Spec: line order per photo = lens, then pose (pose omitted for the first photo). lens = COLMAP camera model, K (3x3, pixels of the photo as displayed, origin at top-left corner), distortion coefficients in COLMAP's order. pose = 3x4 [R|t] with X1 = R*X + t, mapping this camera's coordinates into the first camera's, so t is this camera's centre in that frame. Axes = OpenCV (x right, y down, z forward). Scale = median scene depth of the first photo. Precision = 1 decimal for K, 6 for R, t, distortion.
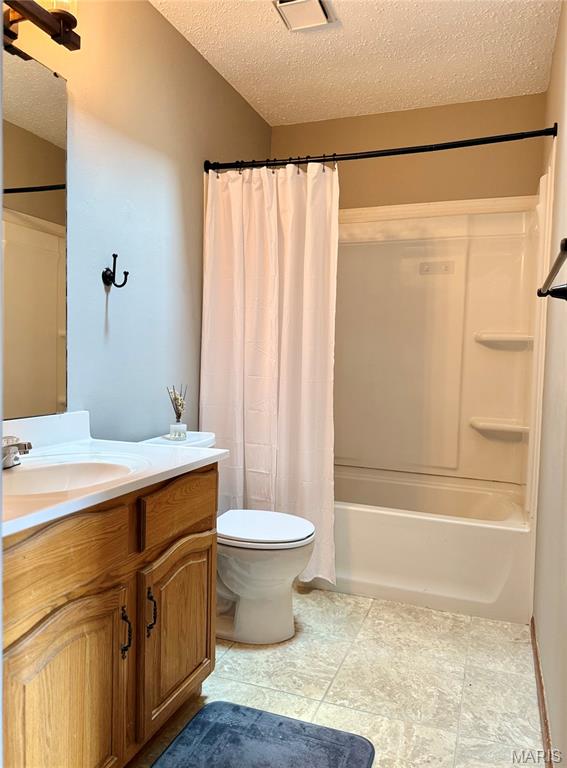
lens RADIAL K [[576.7, 0, 280.7], [0, 576.7, 389.5], [0, 0, 1]] dist [0.025988, -0.034298]
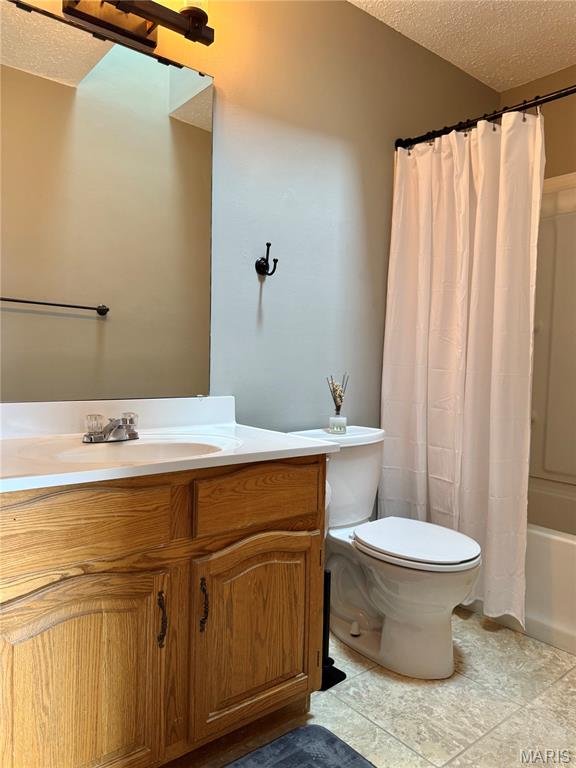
lens RADIAL K [[547.6, 0, 286.8], [0, 547.6, 384.7], [0, 0, 1]] dist [0.038047, -0.051433]
pose [[0.864068, 0.021007, -0.502937, 0.240229], [-0.032476, 0.999374, -0.014052, 0.027150], [0.502327, 0.028475, 0.864209, 0.210304]]
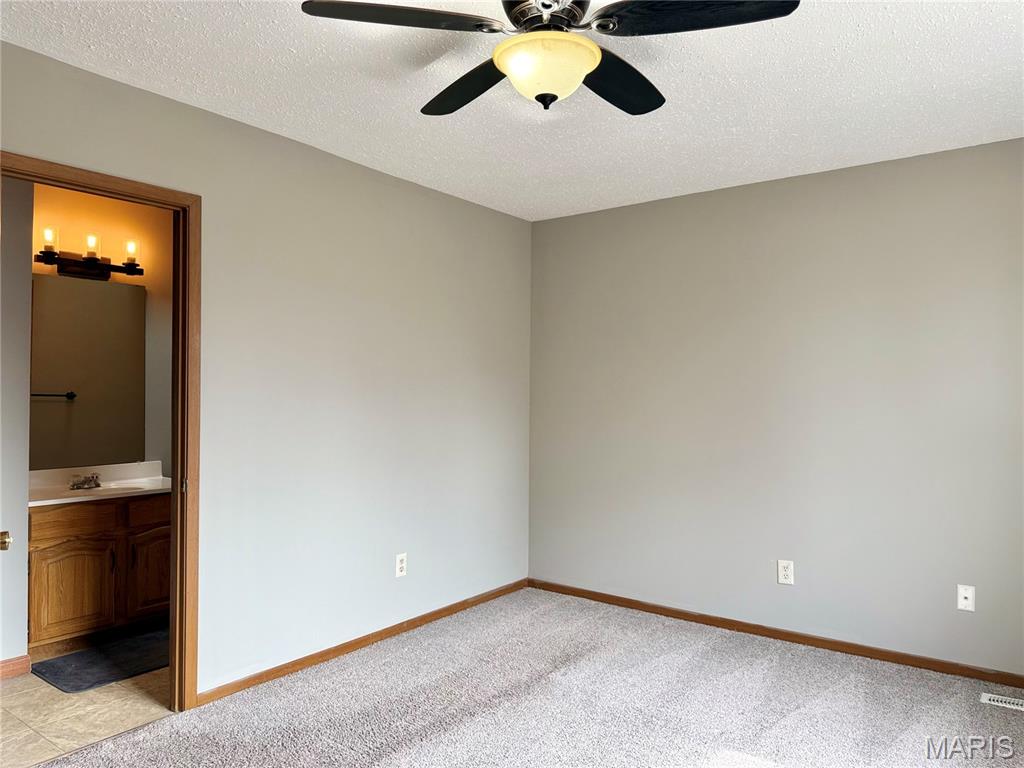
lens RADIAL K [[730.2, 0, 510.8], [0, 730.2, 389.5], [0, 0, 1]] dist [0.038047, -0.051433]
pose [[0.959271, -0.021809, -0.281645, 1.363278], [0.004979, 0.998166, -0.060336, -0.040865], [0.282444, 0.056477, 0.957620, -0.890152]]
